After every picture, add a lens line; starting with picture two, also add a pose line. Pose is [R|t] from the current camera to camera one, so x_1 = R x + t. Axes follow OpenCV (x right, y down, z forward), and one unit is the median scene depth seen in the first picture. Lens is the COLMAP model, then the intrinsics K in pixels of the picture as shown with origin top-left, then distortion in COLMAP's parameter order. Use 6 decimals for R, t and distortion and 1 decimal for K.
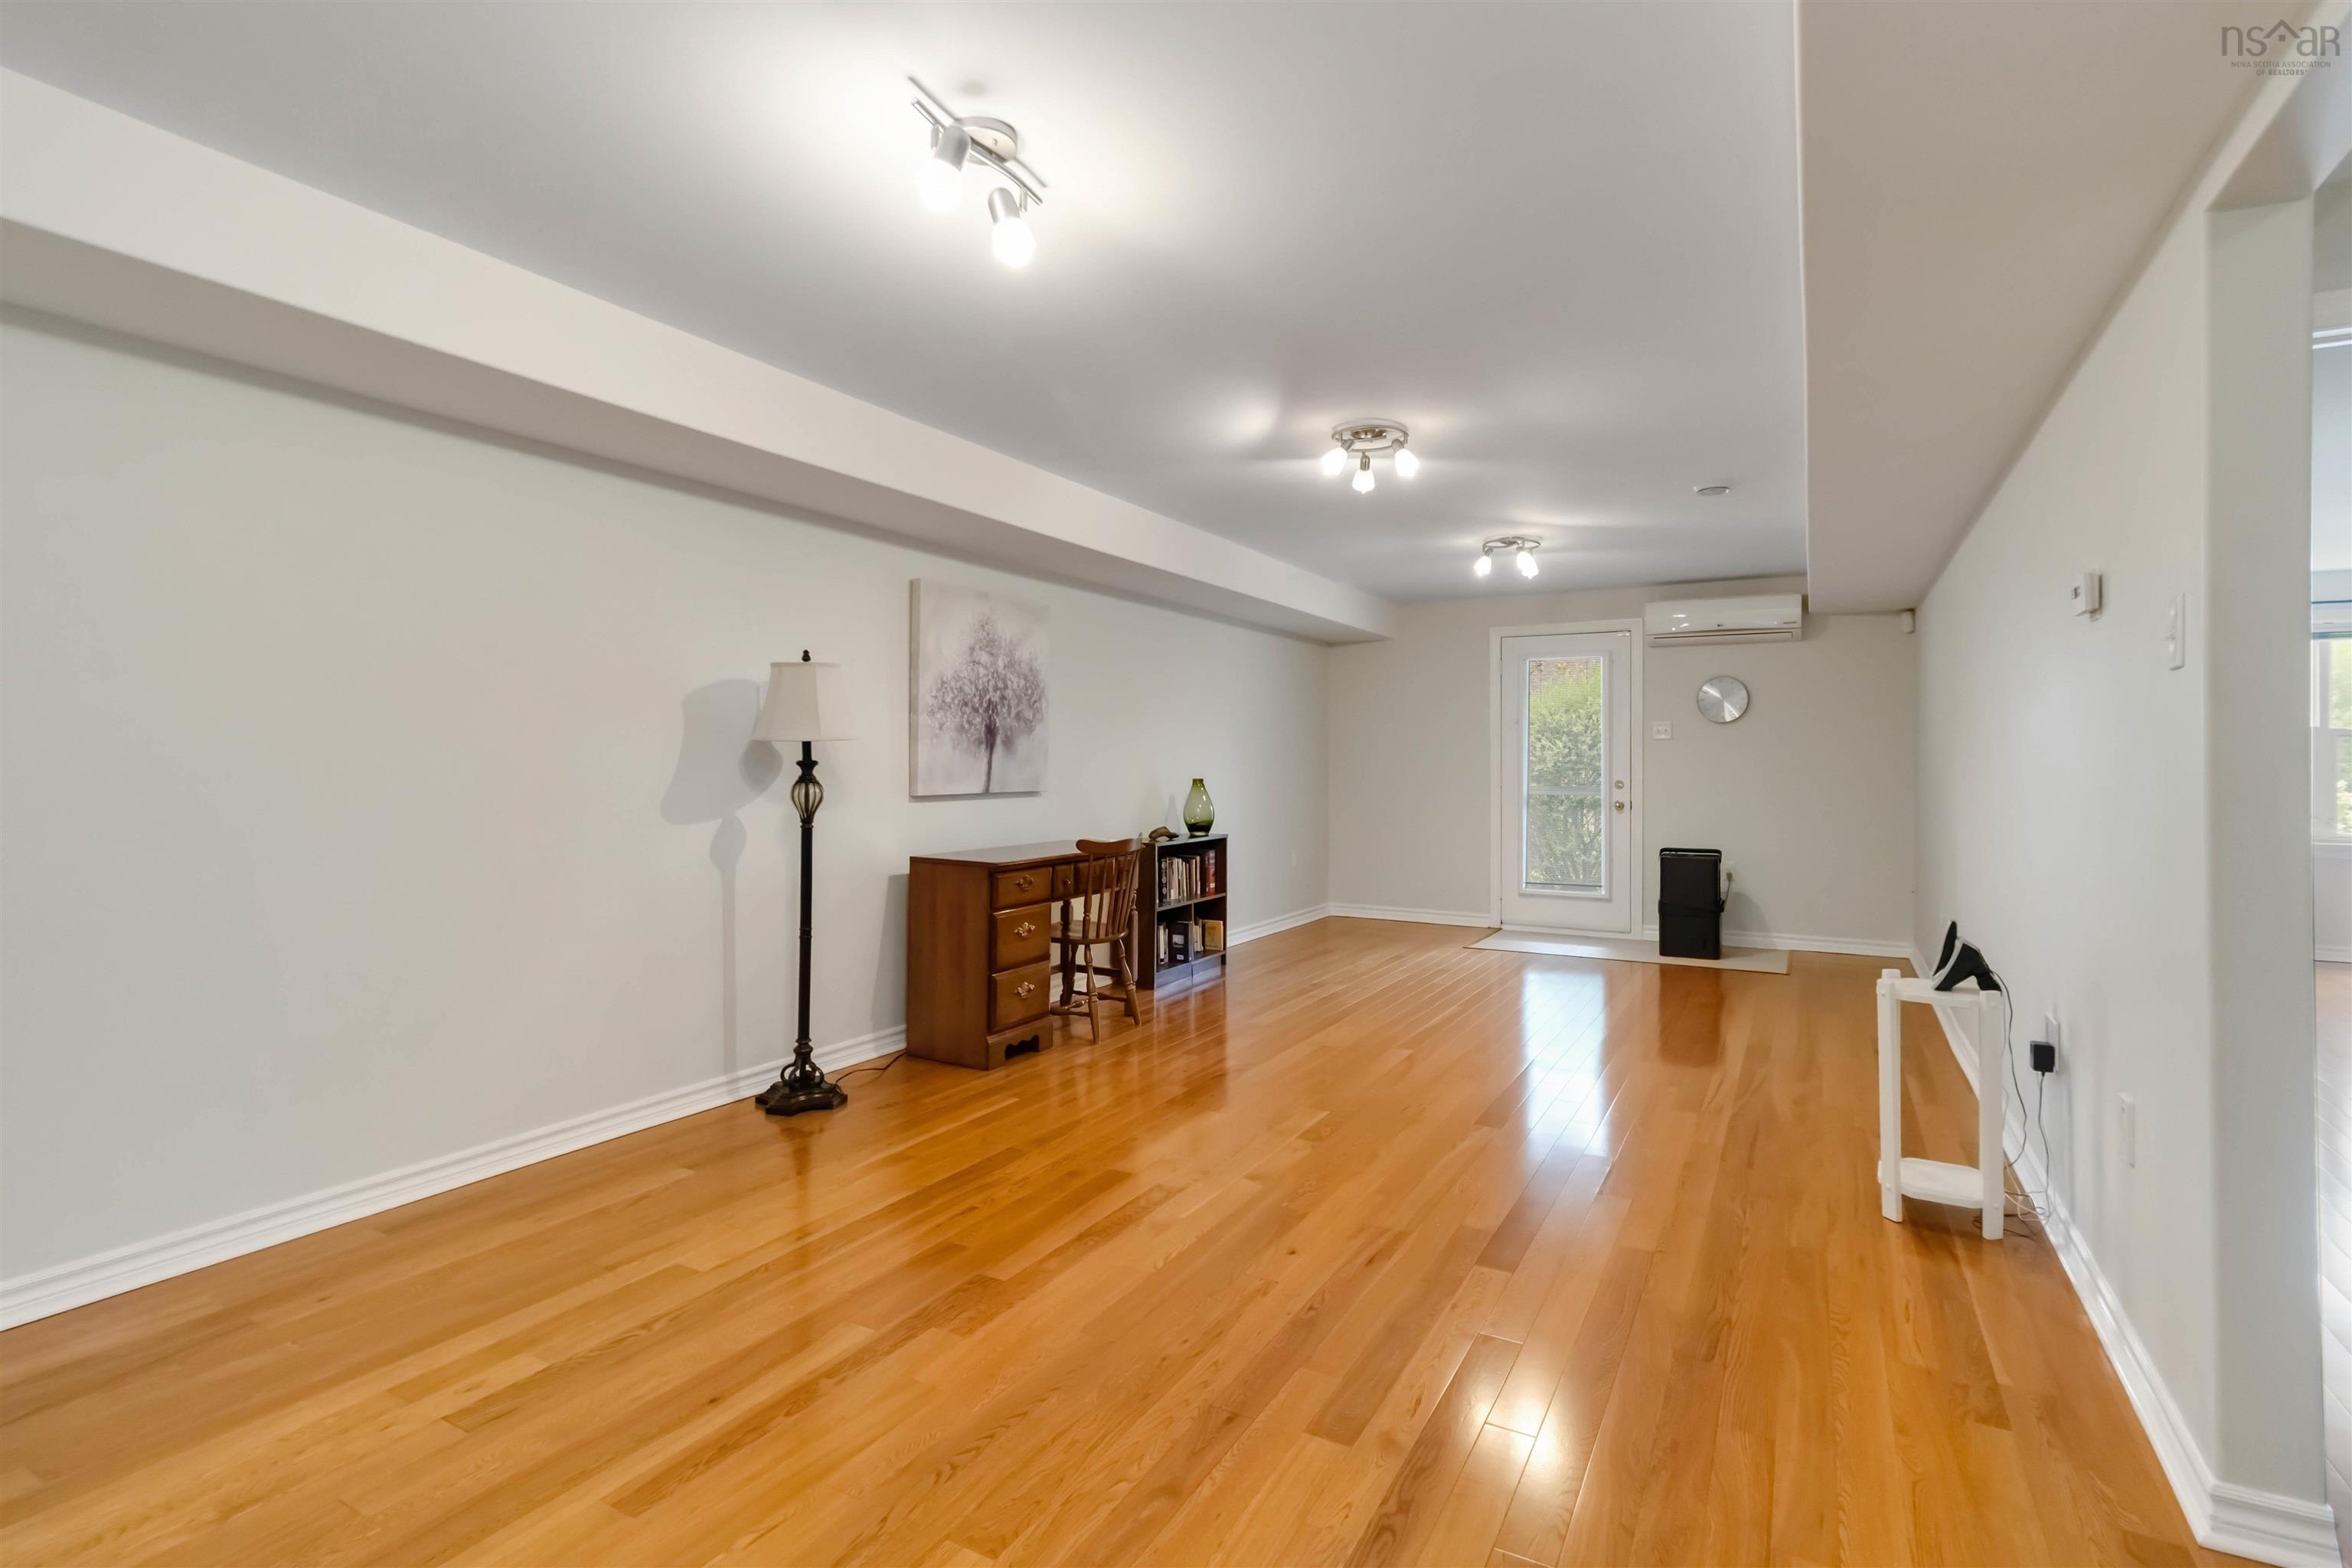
lens RADIAL K [[1098.6, 0, 1175.5], [0, 1098.6, 765.3], [0, 0, 1]] dist [0.008390, -0.001702]
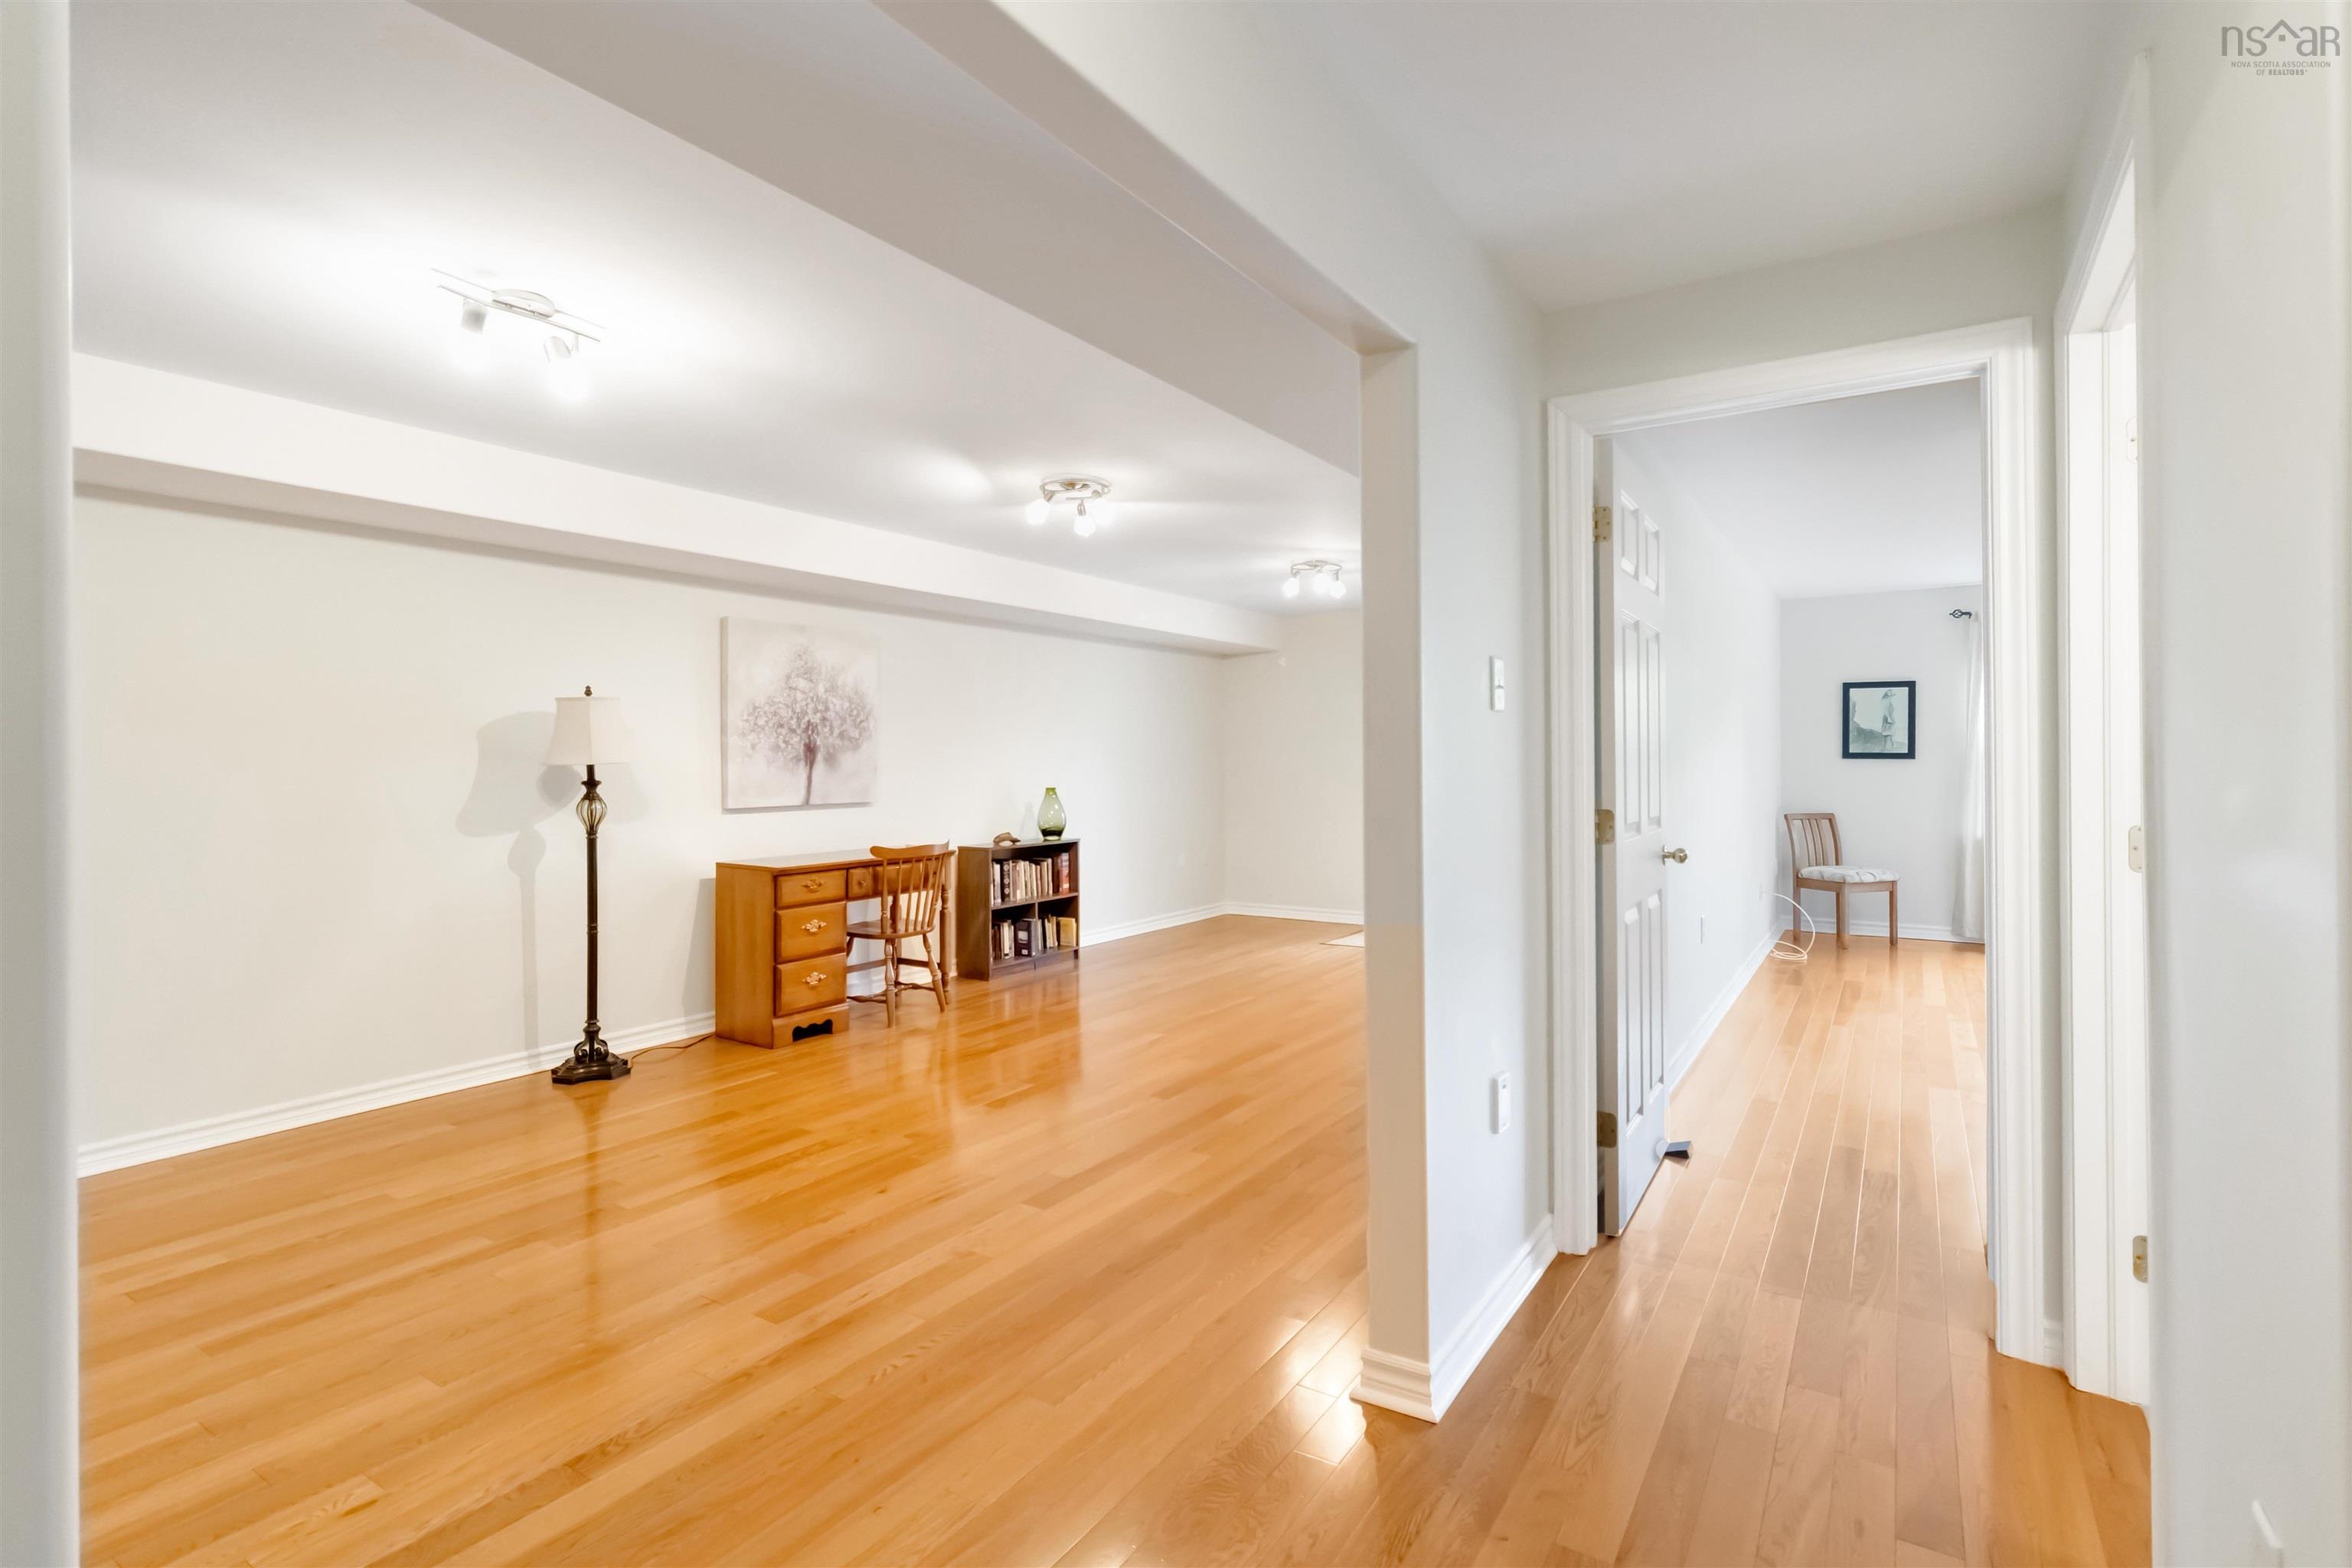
lens RADIAL K [[1098.6, 0, 1168.5], [0, 1098.6, 772.2], [0, 0, 1]] dist [0.008390, -0.001702]
pose [[0.997991, -0.011058, -0.062391, 0.340187], [0.011462, 0.999916, 0.006124, -0.013351], [0.062318, -0.006827, 0.998033, -0.121209]]
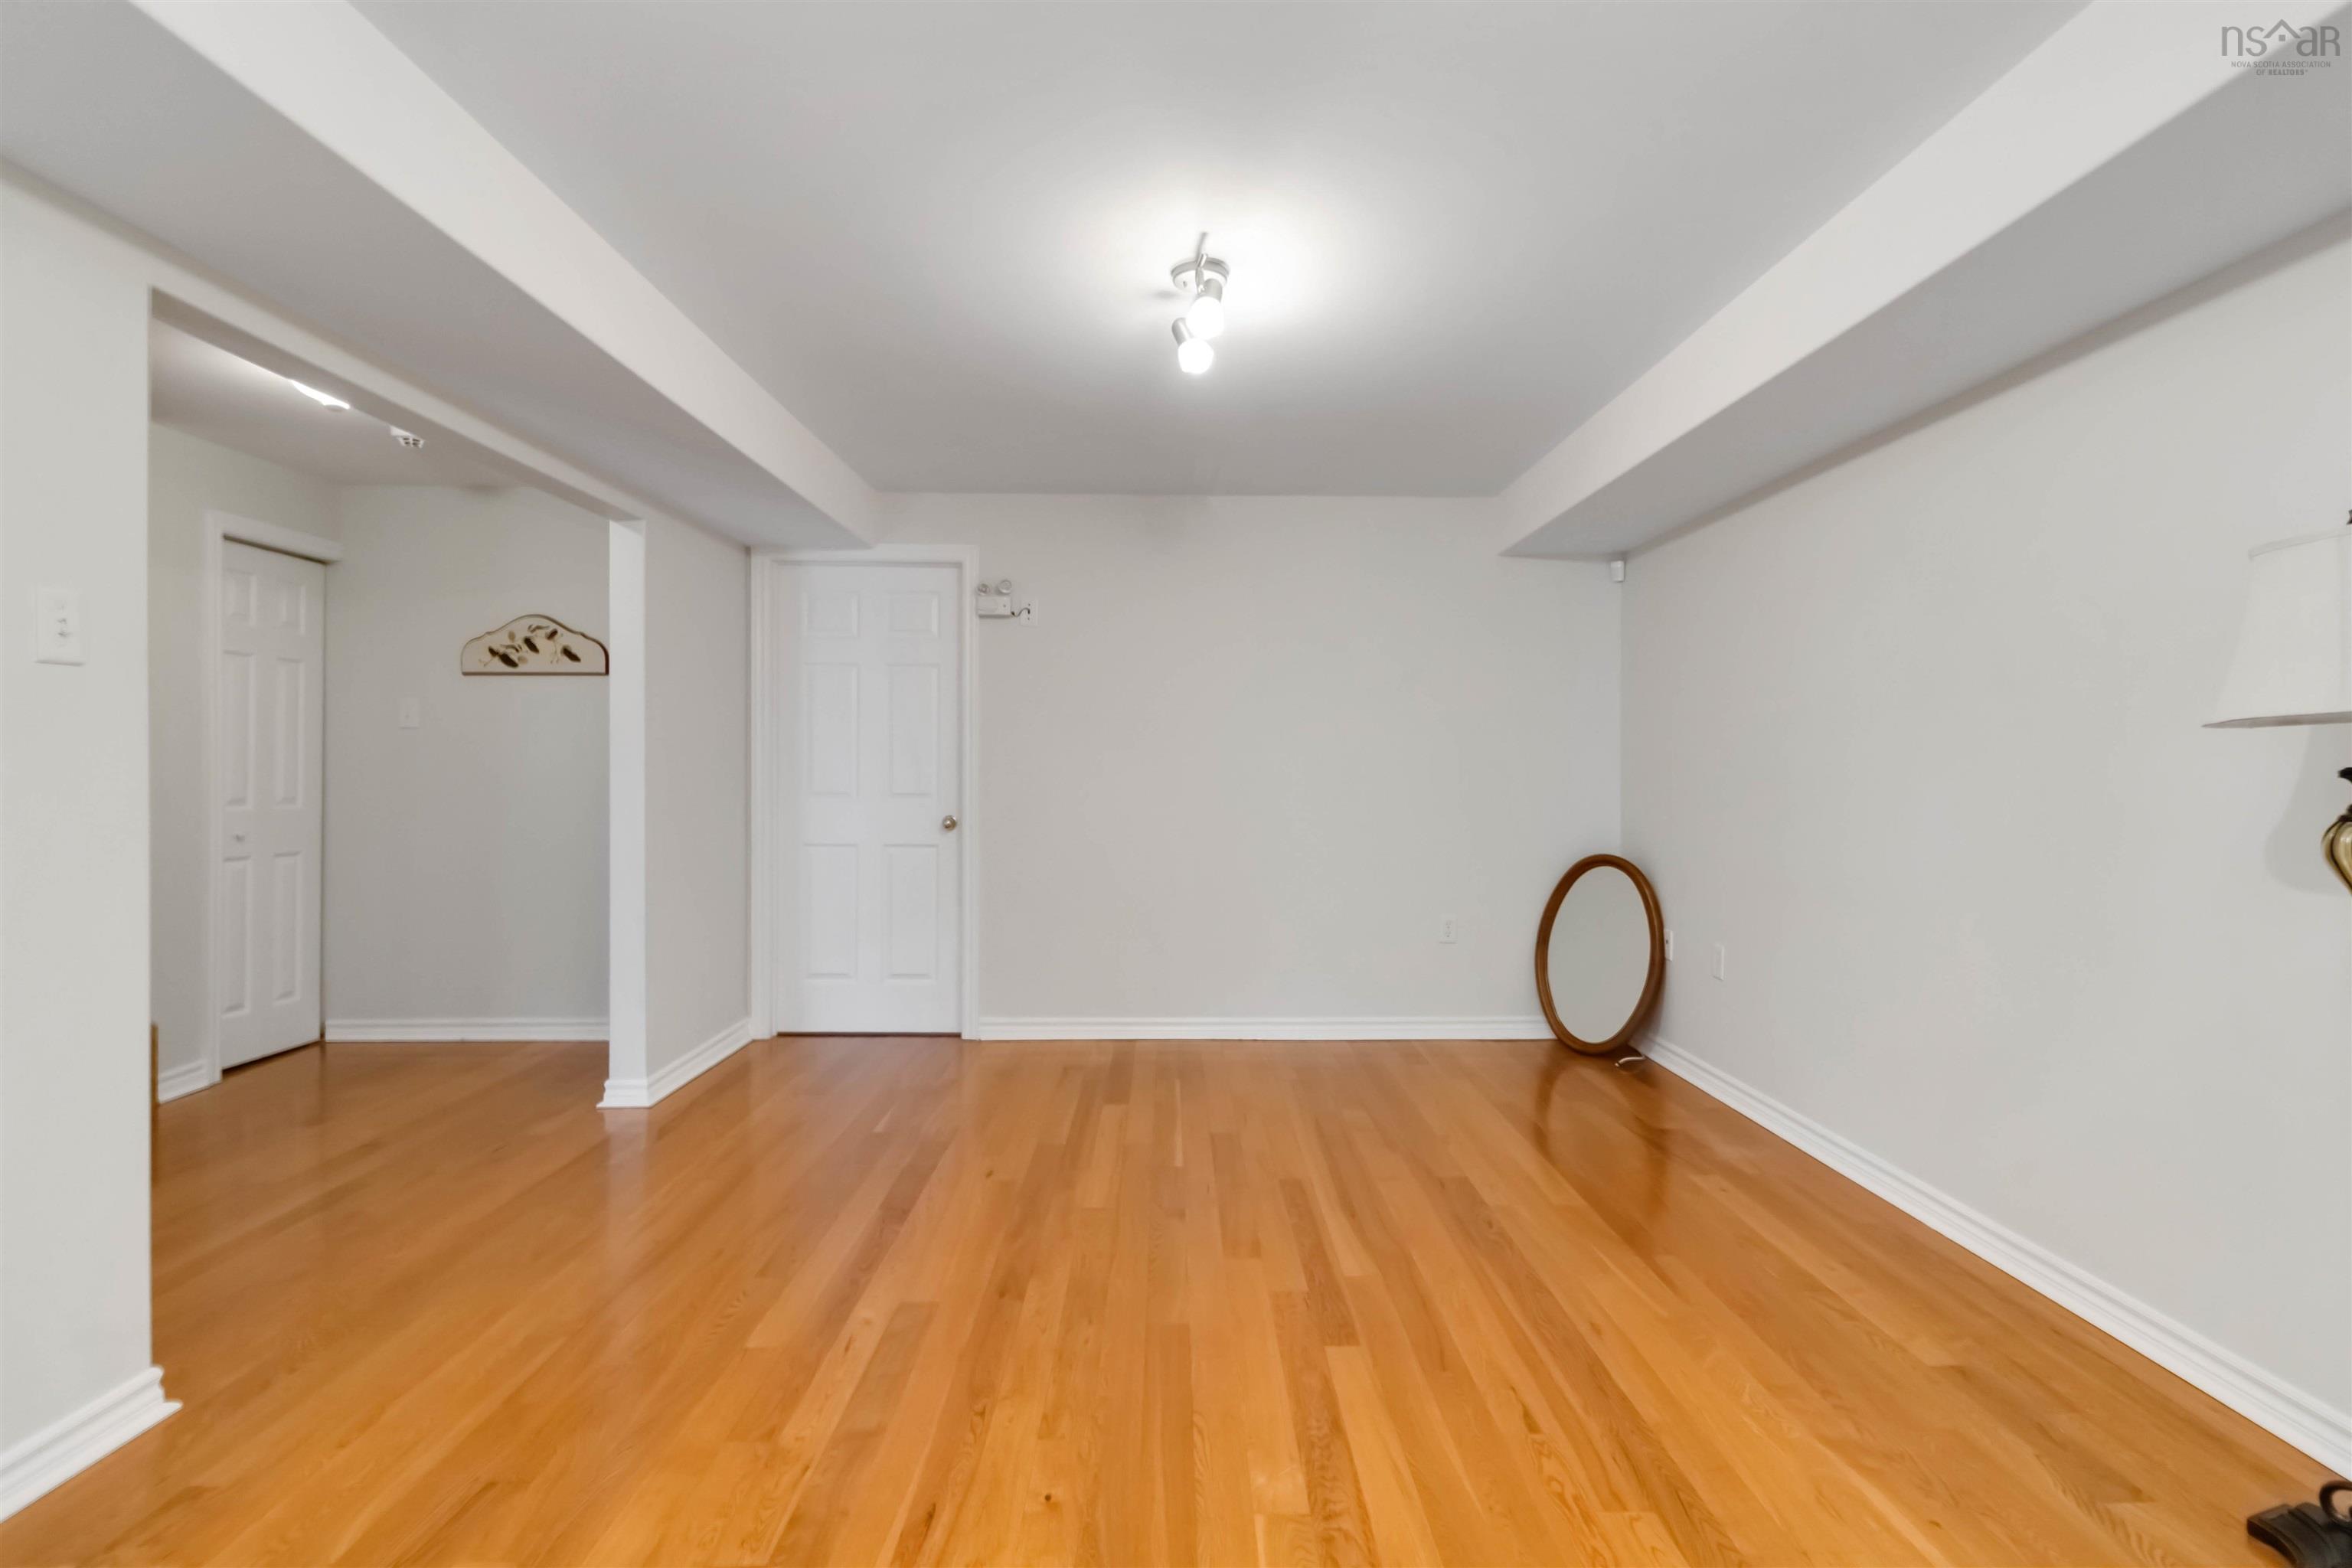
lens RADIAL K [[1098.6, 0, 1195.8], [0, 1098.6, 780.7], [0, 0, 1]] dist [0.008390, -0.001702]
pose [[-0.853336, -0.001831, -0.521358, 0.257231], [-0.007280, 0.999938, 0.008403, 0.001886], [0.521310, 0.010967, -0.853297, 1.092303]]
